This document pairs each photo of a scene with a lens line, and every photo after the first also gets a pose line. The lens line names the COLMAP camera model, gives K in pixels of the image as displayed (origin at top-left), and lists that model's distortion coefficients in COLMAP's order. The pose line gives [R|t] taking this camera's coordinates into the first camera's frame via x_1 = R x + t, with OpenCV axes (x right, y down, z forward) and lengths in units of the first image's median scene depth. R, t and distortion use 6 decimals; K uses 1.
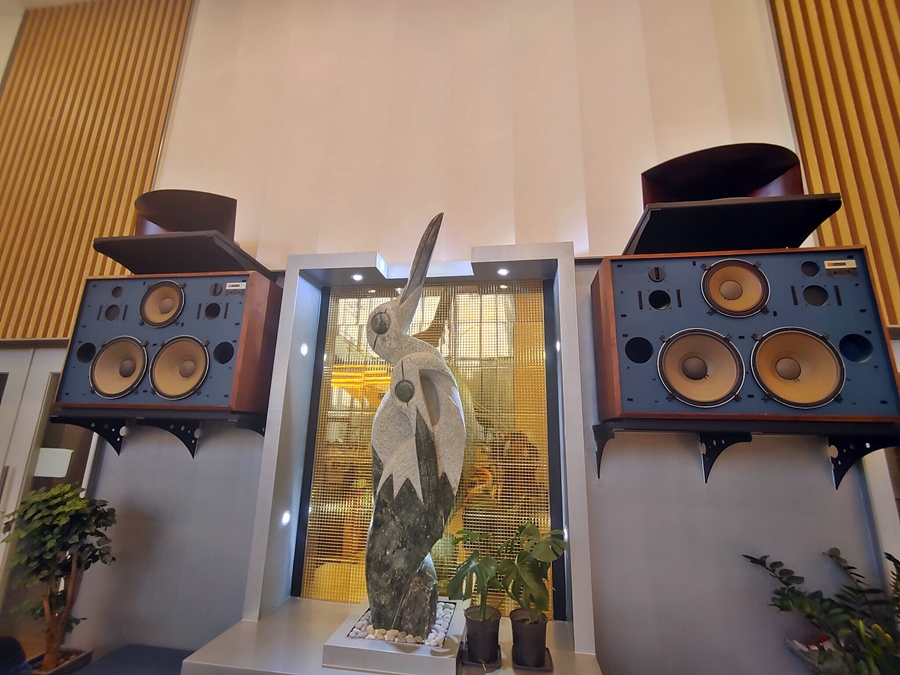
lens RADIAL K [[388.1, 0, 450.0], [0, 388.1, 337.5], [0, 0, 1]] dist [0.002770, 0.000138]
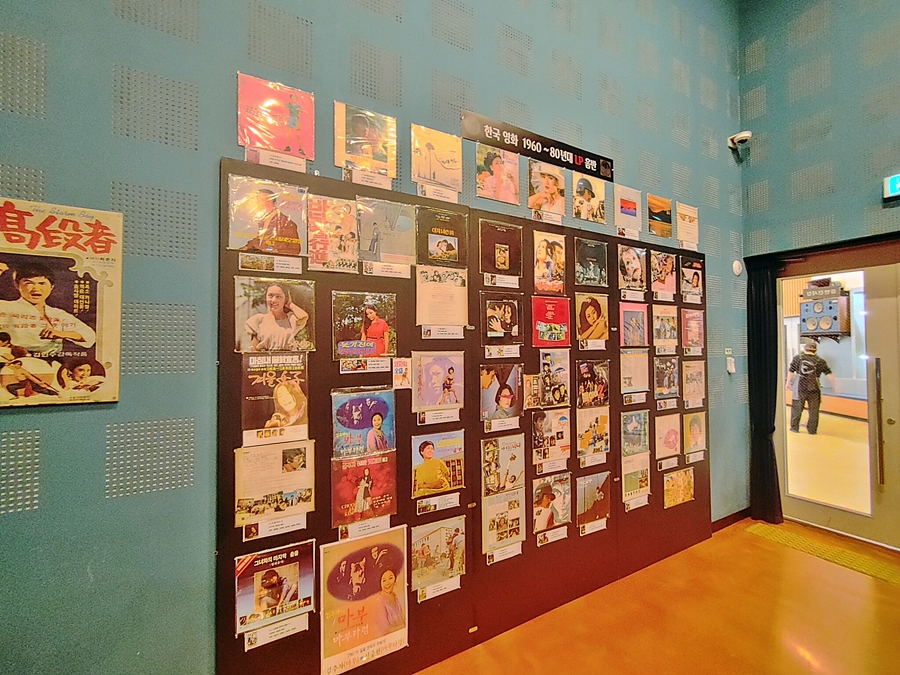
lens RADIAL K [[388.1, 0, 450.0], [0, 388.1, 337.5], [0, 0, 1]] dist [0.002770, 0.000138]
pose [[0.041126, -0.045326, -0.998125, 3.157101], [0.234241, 0.971567, -0.034468, -0.543606], [0.971308, -0.232385, 0.050574, -3.029338]]
